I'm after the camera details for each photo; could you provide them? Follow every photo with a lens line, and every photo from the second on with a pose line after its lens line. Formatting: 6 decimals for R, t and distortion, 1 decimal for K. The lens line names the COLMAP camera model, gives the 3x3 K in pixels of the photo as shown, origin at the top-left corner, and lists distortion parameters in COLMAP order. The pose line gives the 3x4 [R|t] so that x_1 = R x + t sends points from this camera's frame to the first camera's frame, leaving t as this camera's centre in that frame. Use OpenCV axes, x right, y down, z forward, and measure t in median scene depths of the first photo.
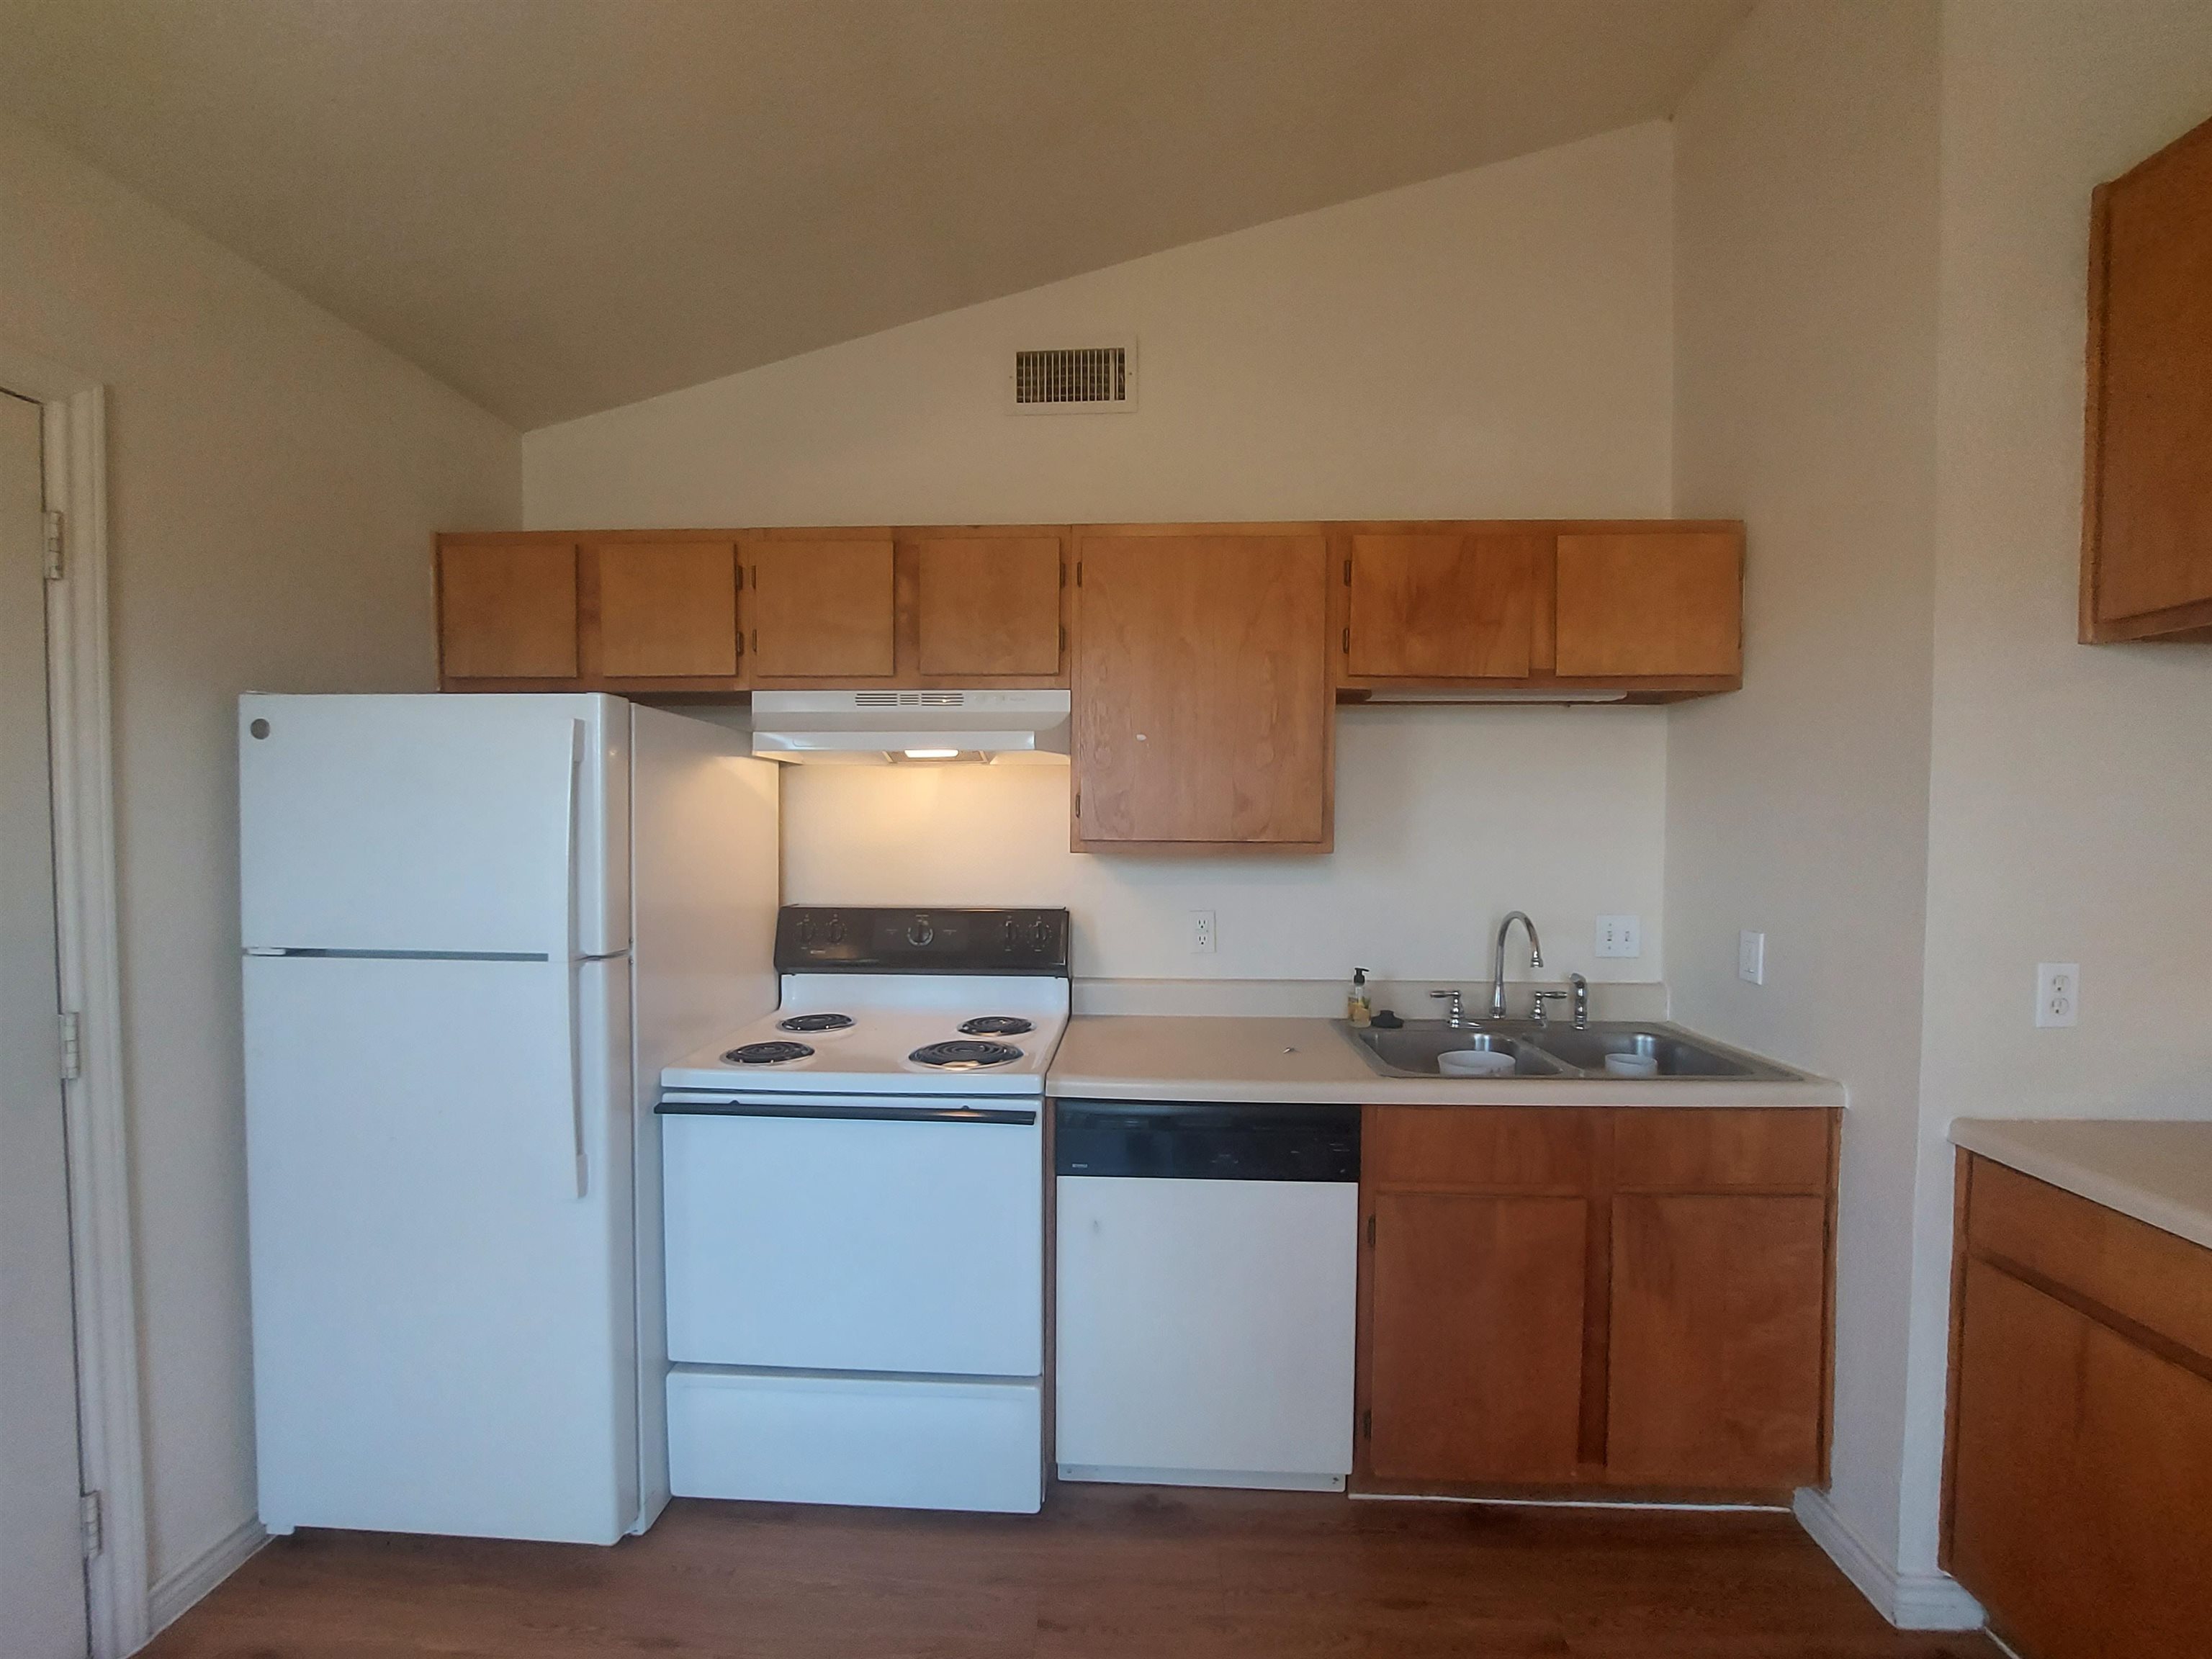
lens RADIAL K [[881.3, 0, 1104.2], [0, 881.3, 848.1], [0, 0, 1]] dist [-0.018333, 0.000942]
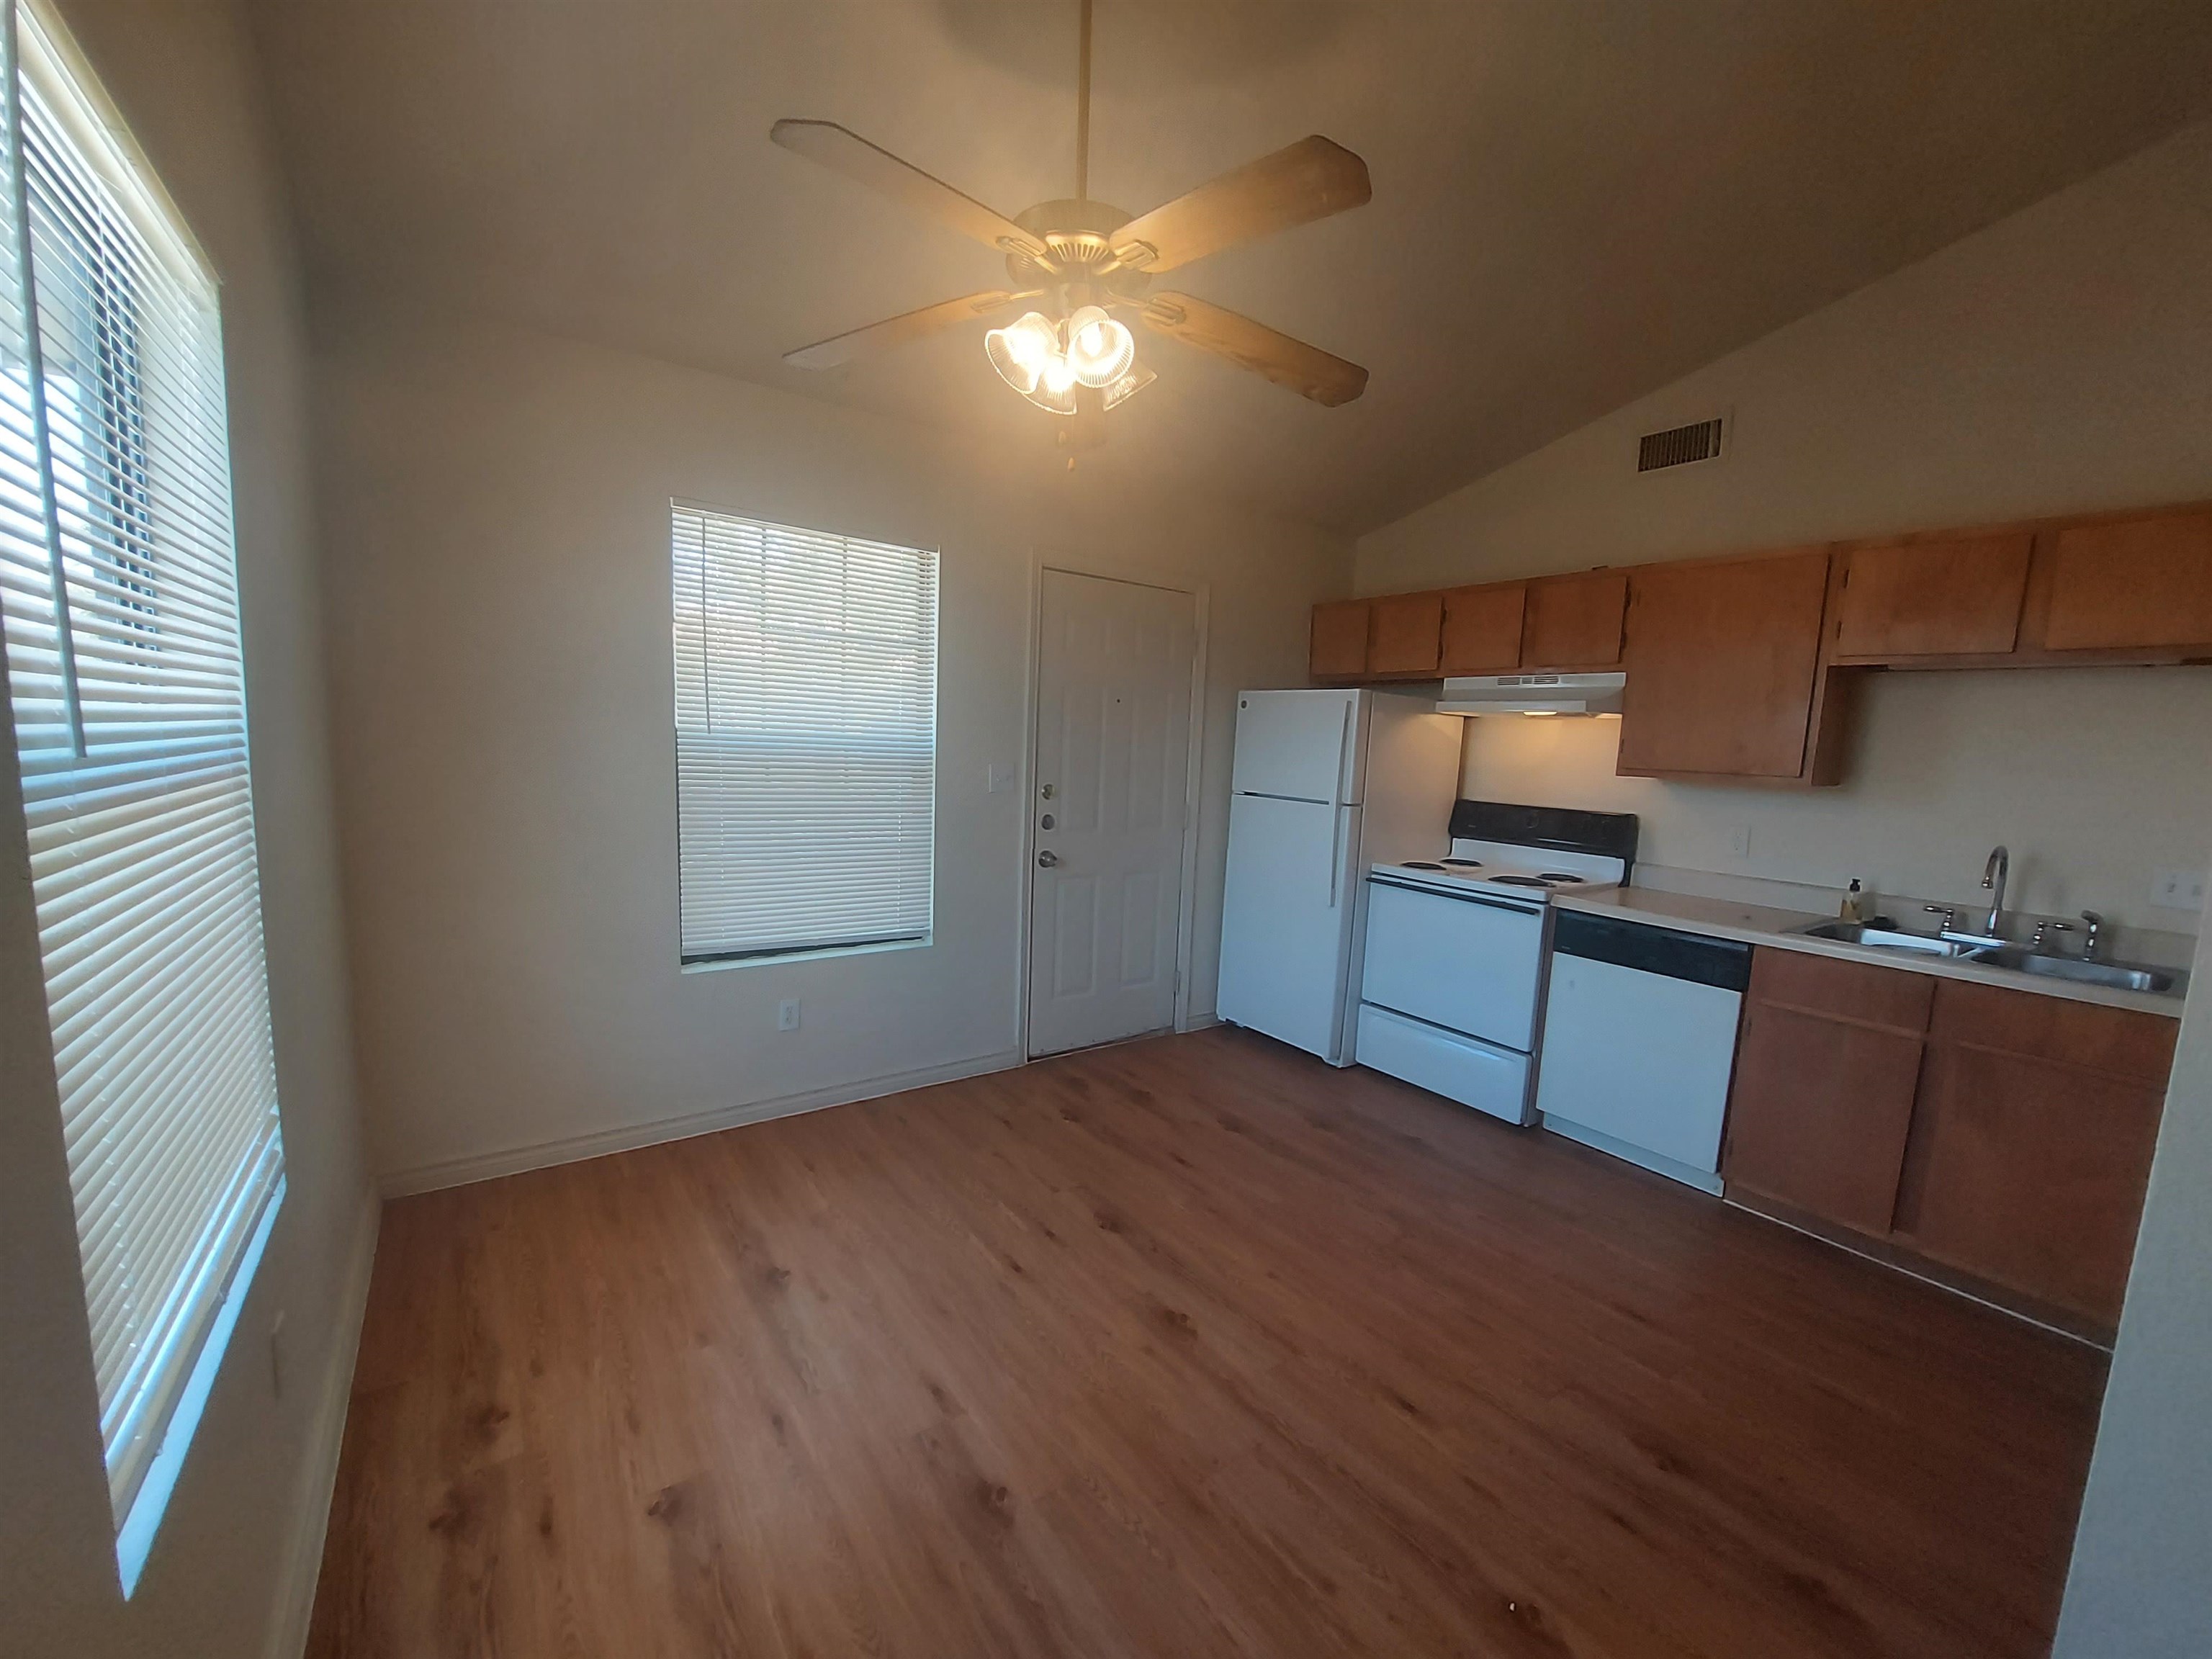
lens RADIAL K [[881.3, 0, 1101.6], [0, 881.3, 846.6], [0, 0, 1]] dist [-0.018333, 0.000942]
pose [[0.606828, 0.119203, -0.785844, 0.769851], [-0.064569, 0.992816, 0.100738, 0.039949], [0.792206, -0.010389, 0.610165, -0.823328]]
